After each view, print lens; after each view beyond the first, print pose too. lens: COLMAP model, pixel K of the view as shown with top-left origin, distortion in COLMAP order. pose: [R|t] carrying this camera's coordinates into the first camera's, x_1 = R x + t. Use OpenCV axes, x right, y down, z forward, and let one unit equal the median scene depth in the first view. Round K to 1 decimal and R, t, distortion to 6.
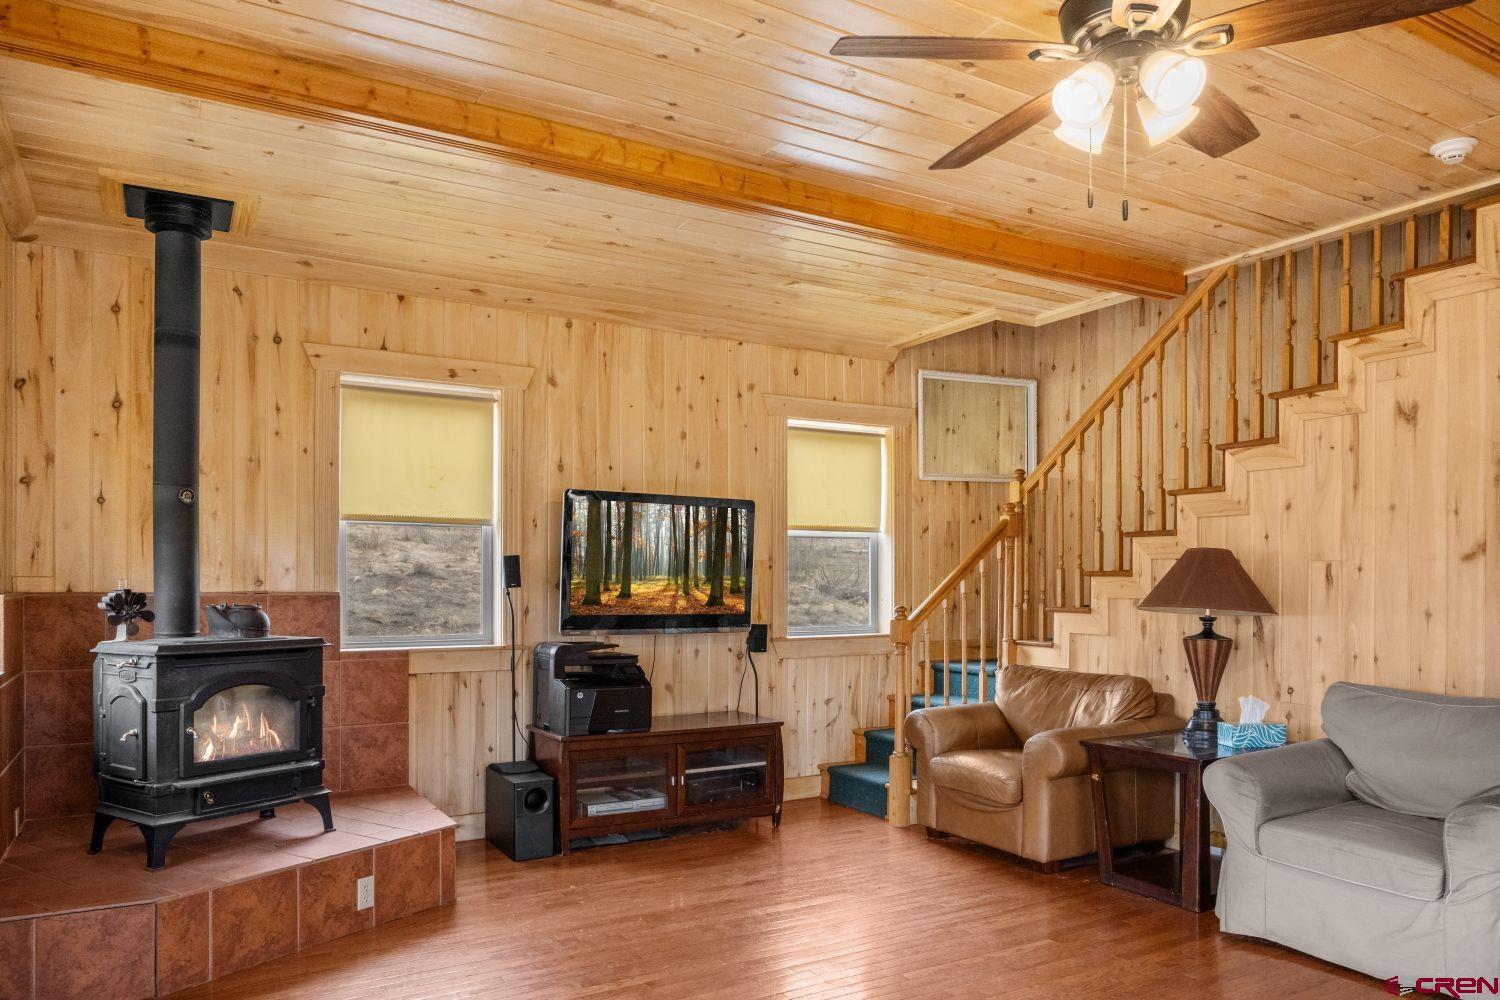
lens RADIAL K [[1040.5, 0, 781.7], [0, 1040.5, 572.9], [0, 0, 1]] dist [-0.008483, 0.001579]
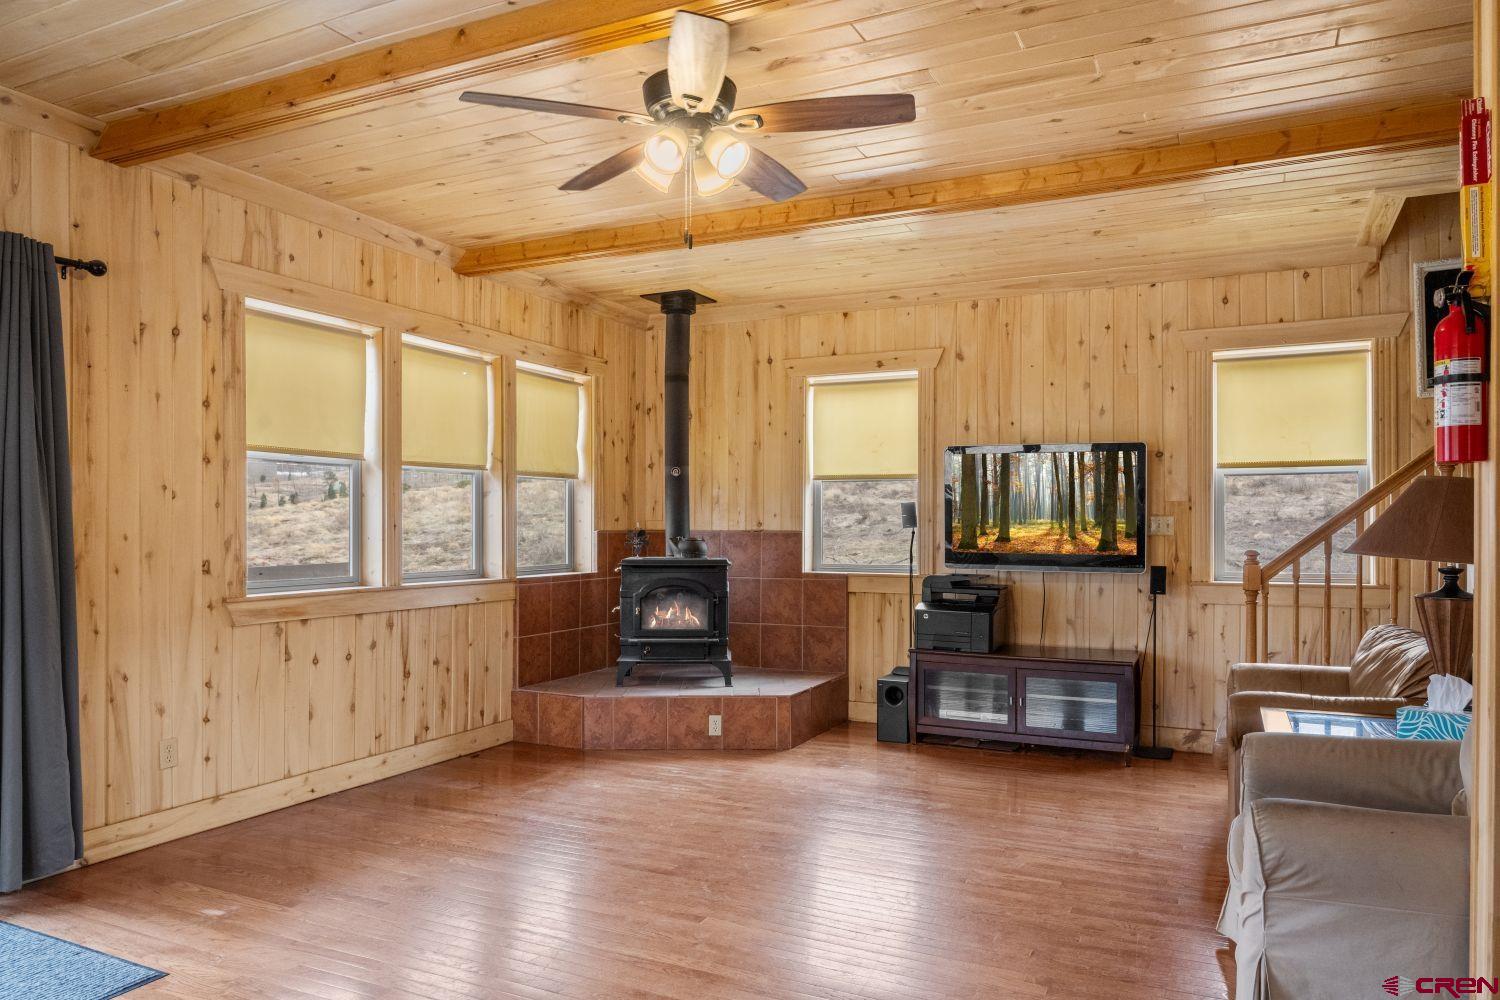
lens RADIAL K [[1040.5, 0, 753.9], [0, 1040.5, 504.9], [0, 0, 1]] dist [-0.008483, 0.001579]
pose [[0.540186, -0.017595, -0.841362, 0.713371], [0.006374, 0.999838, -0.016817, 0.006349], [0.841522, 0.003721, 0.540210, 0.165110]]
